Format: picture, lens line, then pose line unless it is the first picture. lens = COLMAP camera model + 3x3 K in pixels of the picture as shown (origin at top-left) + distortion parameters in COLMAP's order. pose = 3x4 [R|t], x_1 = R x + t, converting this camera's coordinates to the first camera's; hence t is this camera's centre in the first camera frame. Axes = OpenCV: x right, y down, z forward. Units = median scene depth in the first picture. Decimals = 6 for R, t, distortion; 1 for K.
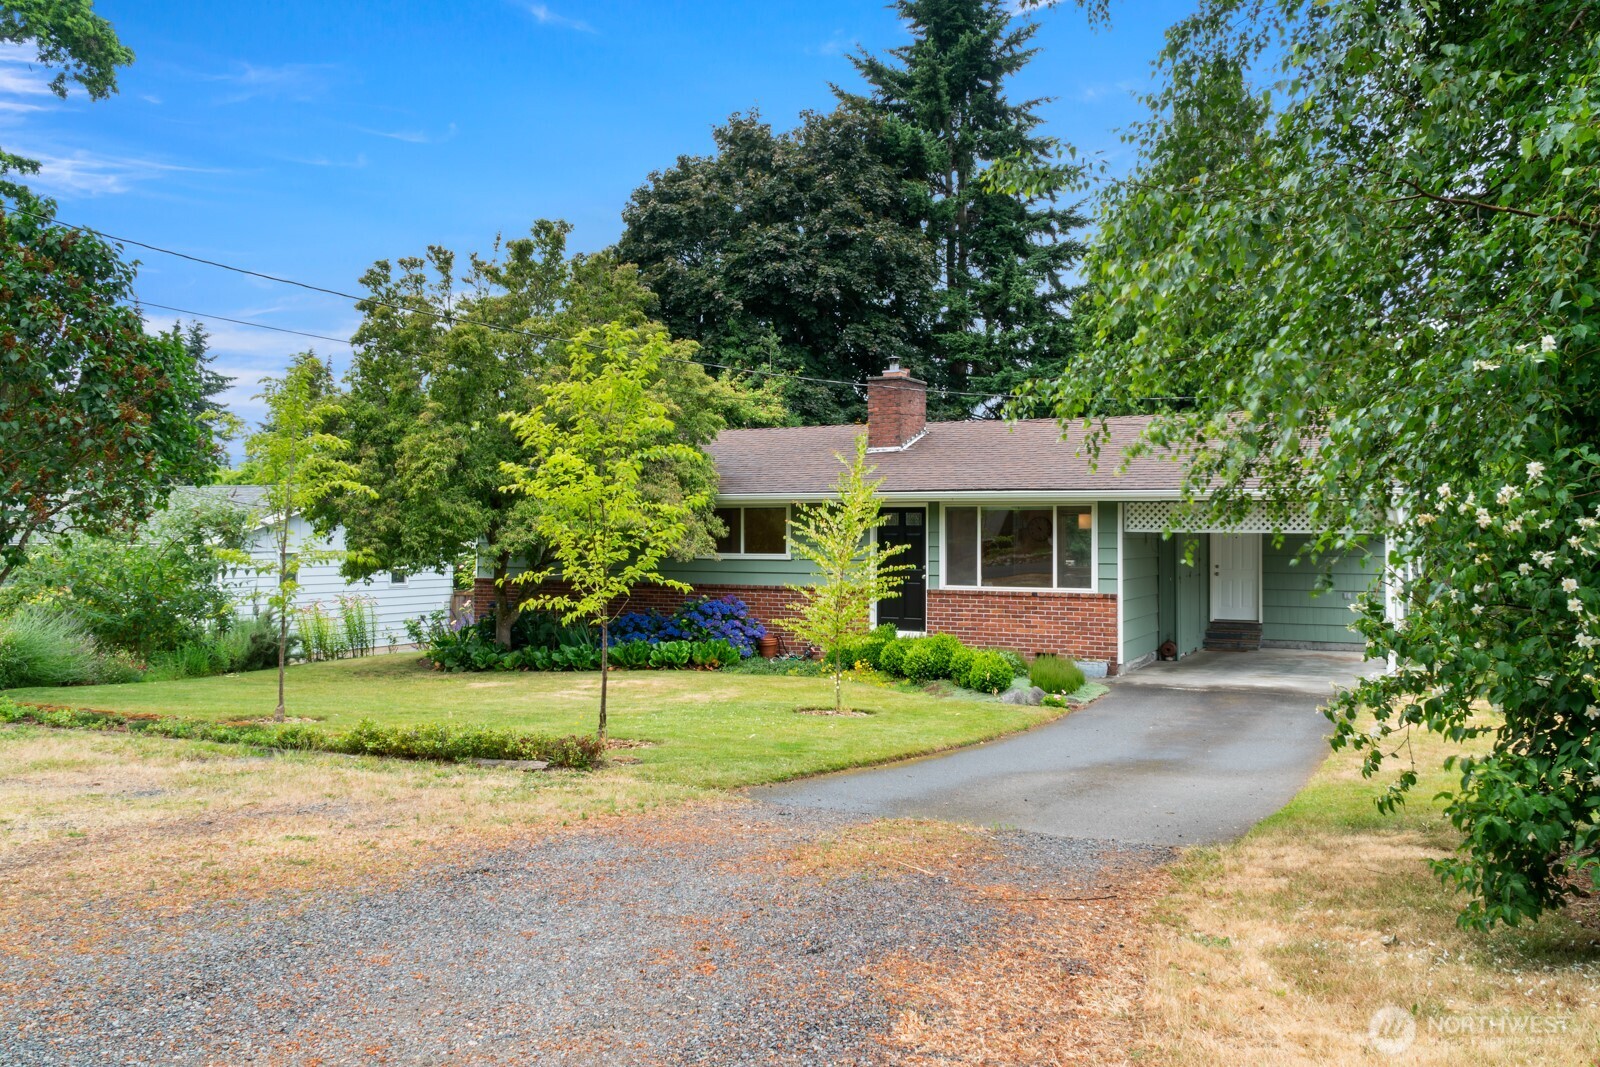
lens RADIAL K [[1320.4, 0, 815.6], [0, 1320.4, 522.5], [0, 0, 1]] dist [0.012249, -0.014369]
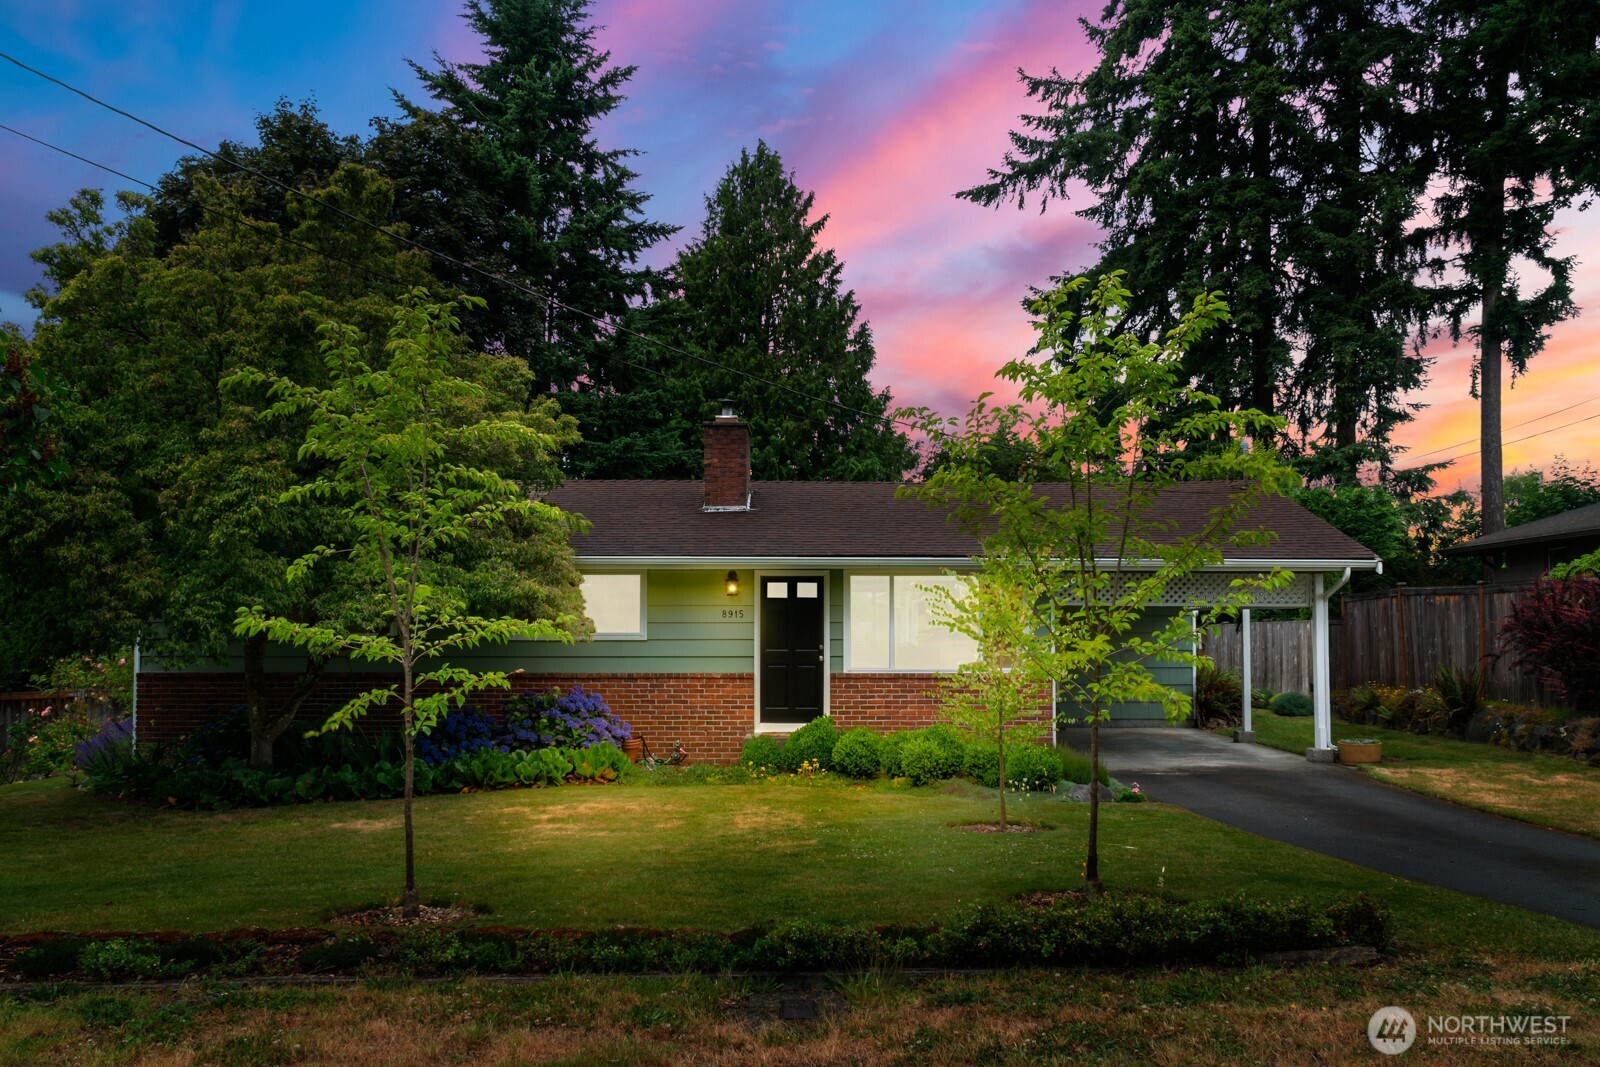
lens RADIAL K [[1320.4, 0, 846.2], [0, 1320.4, 604.5], [0, 0, 1]] dist [0.012249, -0.014369]
pose [[0.880454, 0.004922, 0.474106, -0.261251], [-0.002762, 0.999982, -0.005252, 0.009177], [-0.474123, 0.003314, 0.880452, 0.209125]]
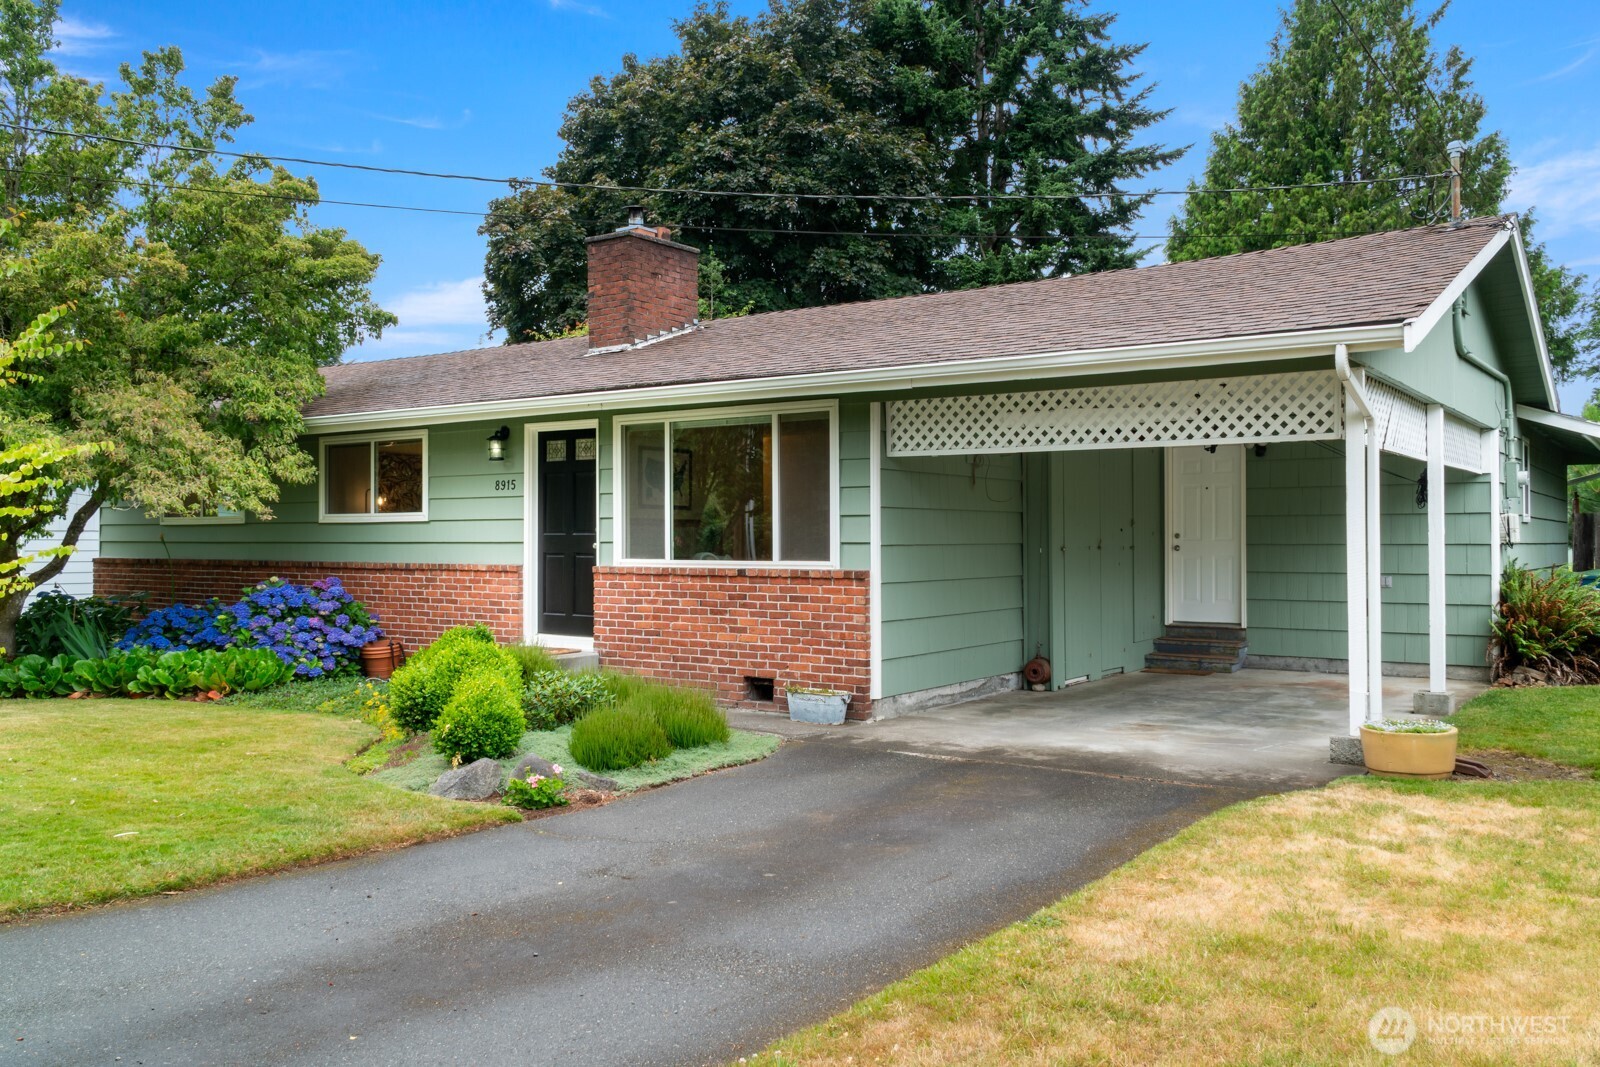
lens RADIAL K [[1320.4, 0, 803.5], [0, 1320.4, 538.3], [0, 0, 1]] dist [0.012249, -0.014369]
pose [[0.988600, -0.004413, -0.150503, 0.224371], [0.005328, 0.999970, 0.005677, 0.029838], [0.150473, -0.006414, 0.988593, 0.363906]]
